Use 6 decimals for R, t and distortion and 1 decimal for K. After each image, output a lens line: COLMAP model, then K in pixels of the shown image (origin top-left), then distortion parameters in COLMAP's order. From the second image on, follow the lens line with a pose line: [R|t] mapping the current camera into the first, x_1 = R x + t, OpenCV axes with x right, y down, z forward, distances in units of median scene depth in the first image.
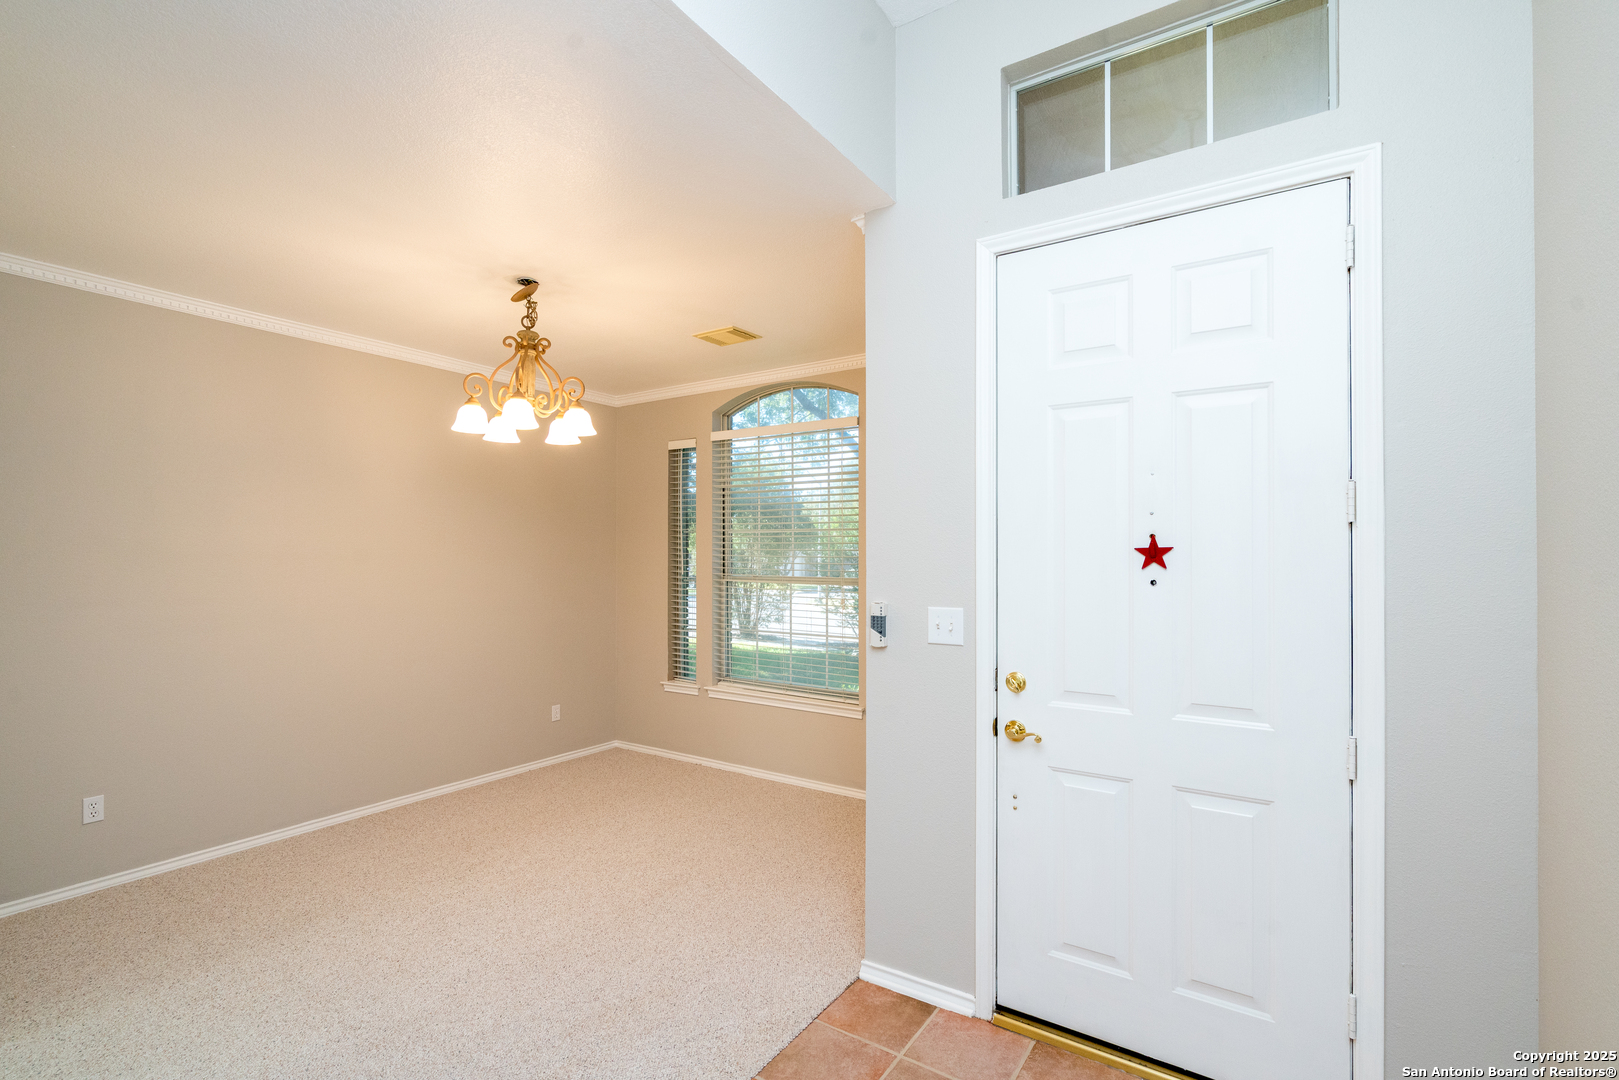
lens RADIAL K [[746.5, 0, 809.5], [0, 746.5, 540.0], [0, 0, 1]] dist [-0.000581, 0.000137]
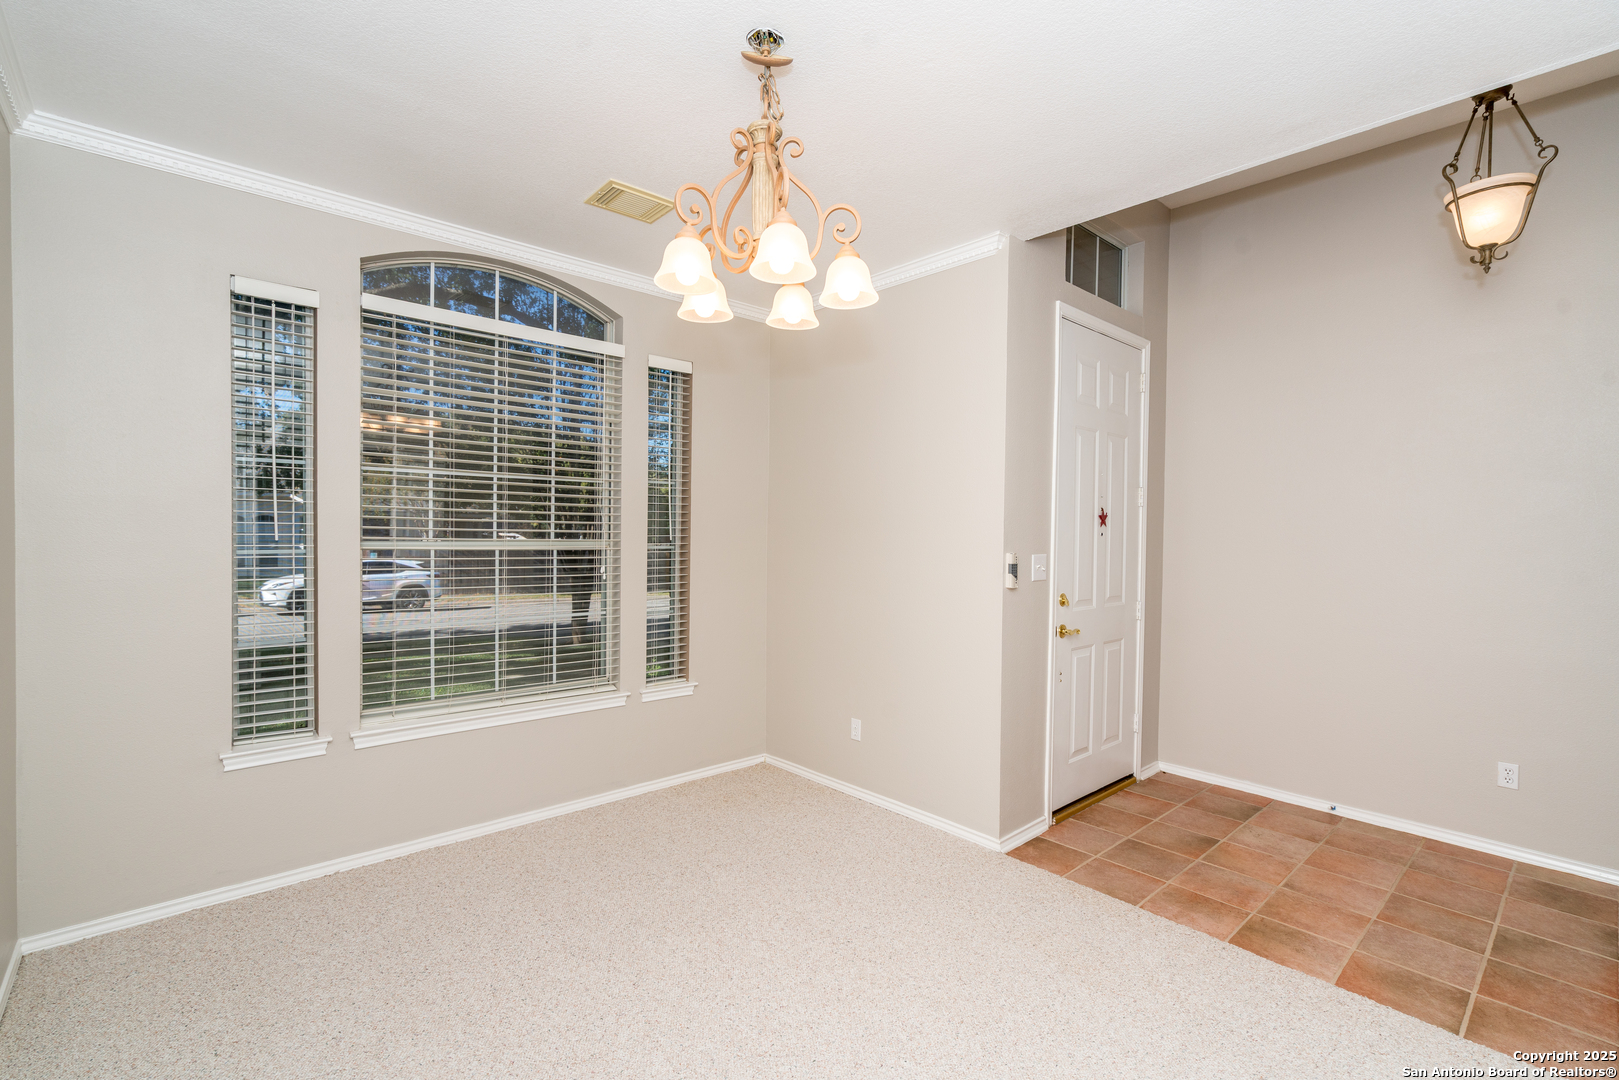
lens RADIAL K [[725.2, 0, 812.8], [0, 725.2, 535.7], [0, 0, 1]] dist [-0.006985, 0.000216]
pose [[0.238997, 0.000041, 0.971020, -0.931376], [-0.029327, 0.999544, 0.007176, 0.044479], [-0.970577, -0.030192, 0.238889, 0.814585]]
